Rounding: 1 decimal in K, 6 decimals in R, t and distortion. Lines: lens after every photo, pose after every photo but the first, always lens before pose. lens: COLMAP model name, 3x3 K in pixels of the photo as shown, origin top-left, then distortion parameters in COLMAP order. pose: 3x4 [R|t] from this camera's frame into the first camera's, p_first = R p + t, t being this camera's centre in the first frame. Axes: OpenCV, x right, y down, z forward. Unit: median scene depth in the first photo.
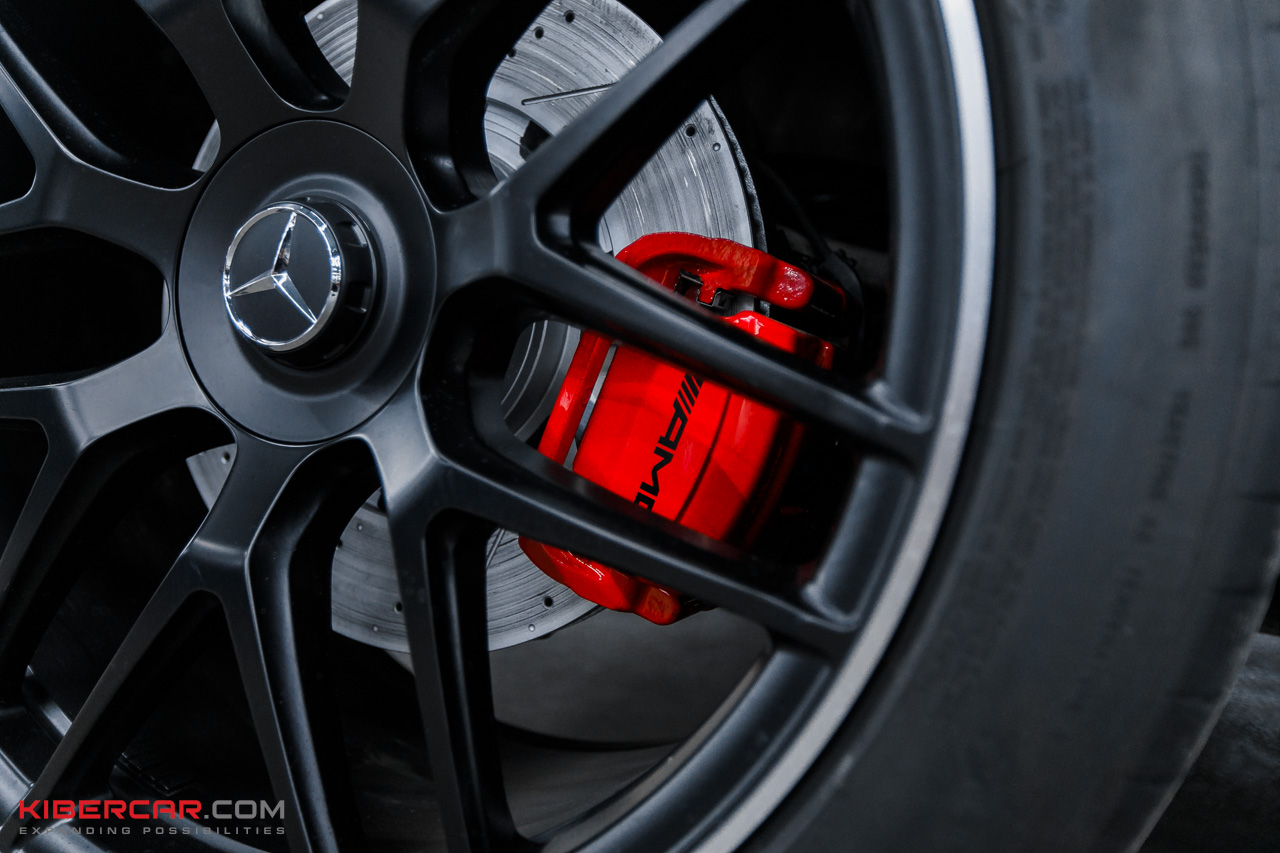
lens RADIAL K [[1099.0, 0, 640.0], [0, 1099.0, 426.5], [0, 0, 1]] dist [0.051308, -0.001367]
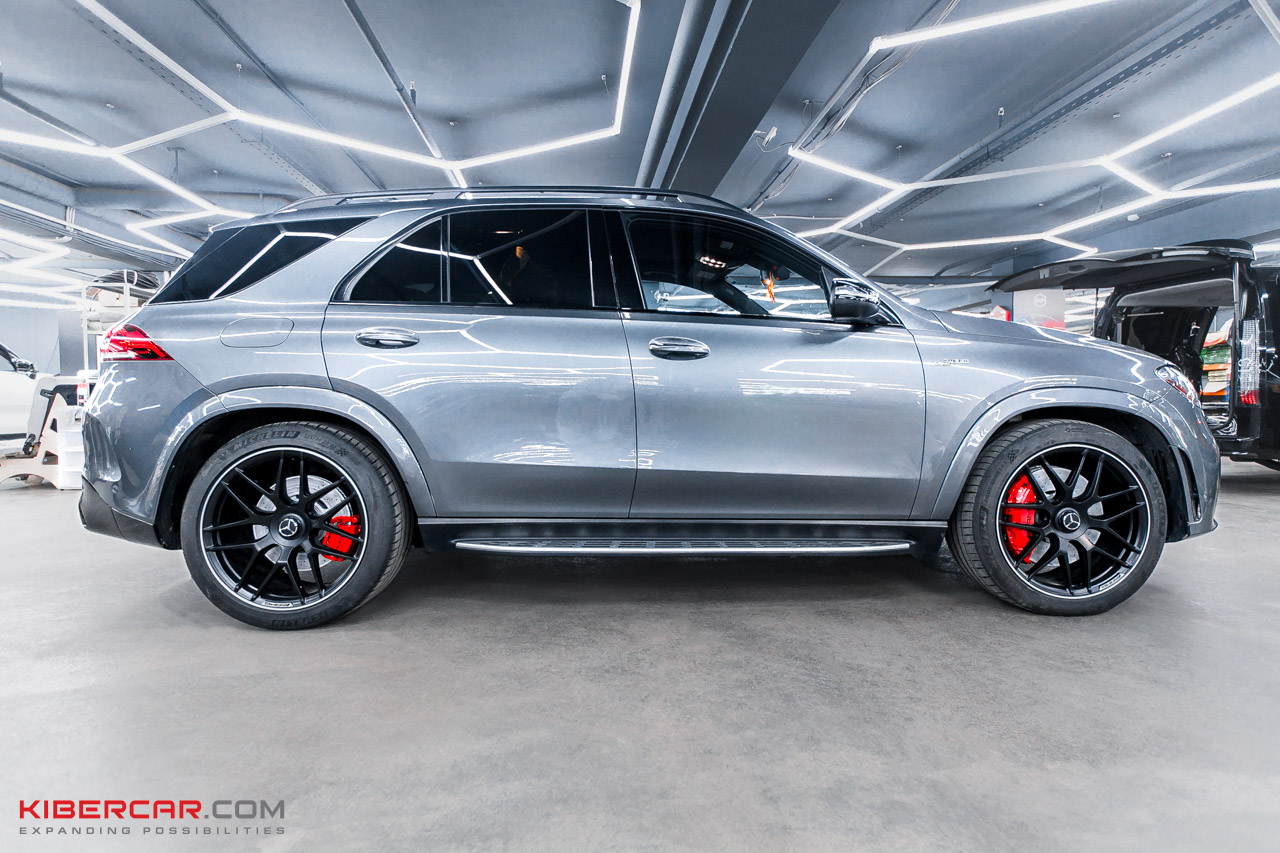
lens RADIAL K [[679.8, 0, 640.0], [0, 679.8, 426.5], [0, 0, 1]] dist [0.001676, -0.000117]
pose [[0.903407, -0.060677, 0.424470, -0.076605], [0.062189, 0.998011, 0.010304, -1.048724], [-0.424251, 0.017088, 0.905383, -6.445558]]
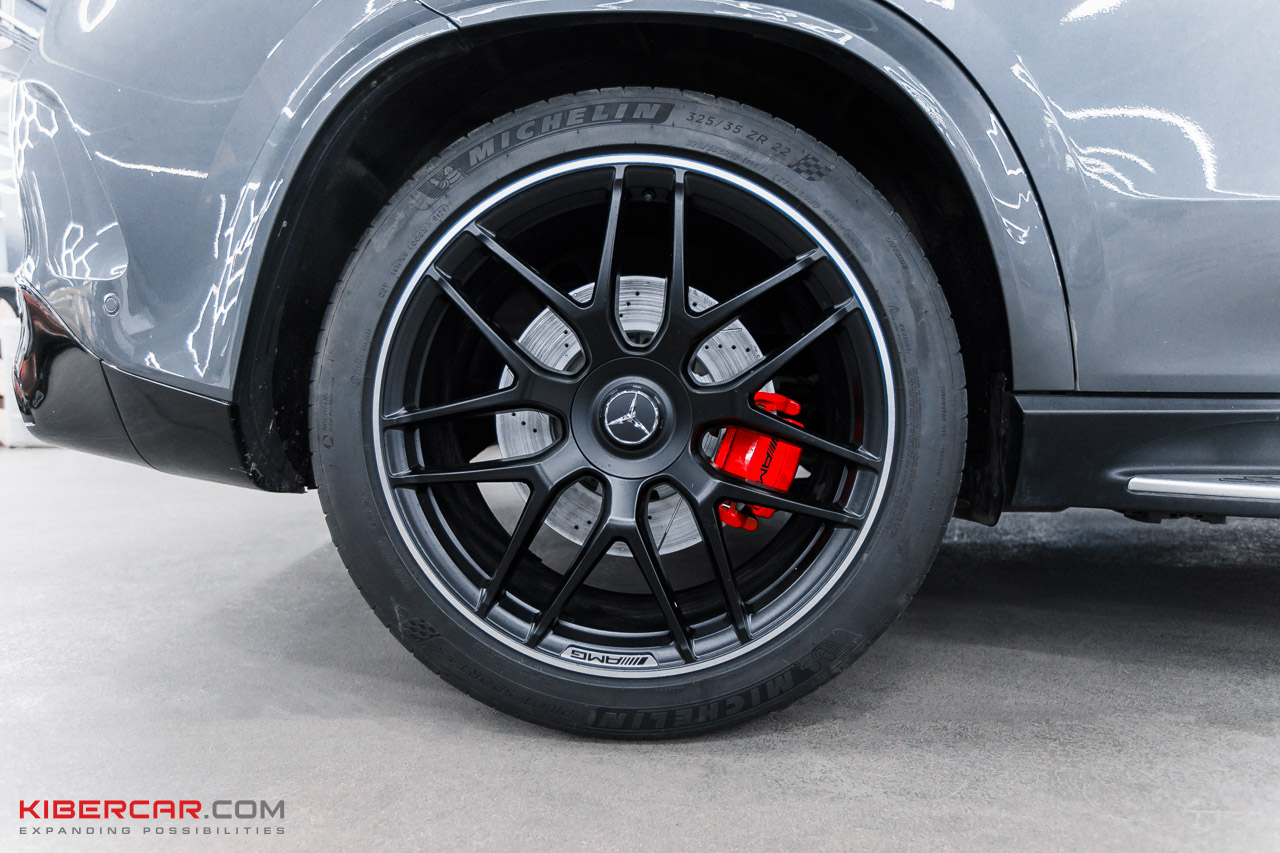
lens RADIAL K [[869.3, 0, 640.0], [0, 869.3, 426.5], [0, 0, 1]] dist [0.000132, 0.000592]
pose [[0.941516, -0.072552, 0.329066, -1.318767], [0.065410, 0.997321, 0.032739, -0.238465], [-0.330560, -0.009300, 0.943739, -1.333769]]
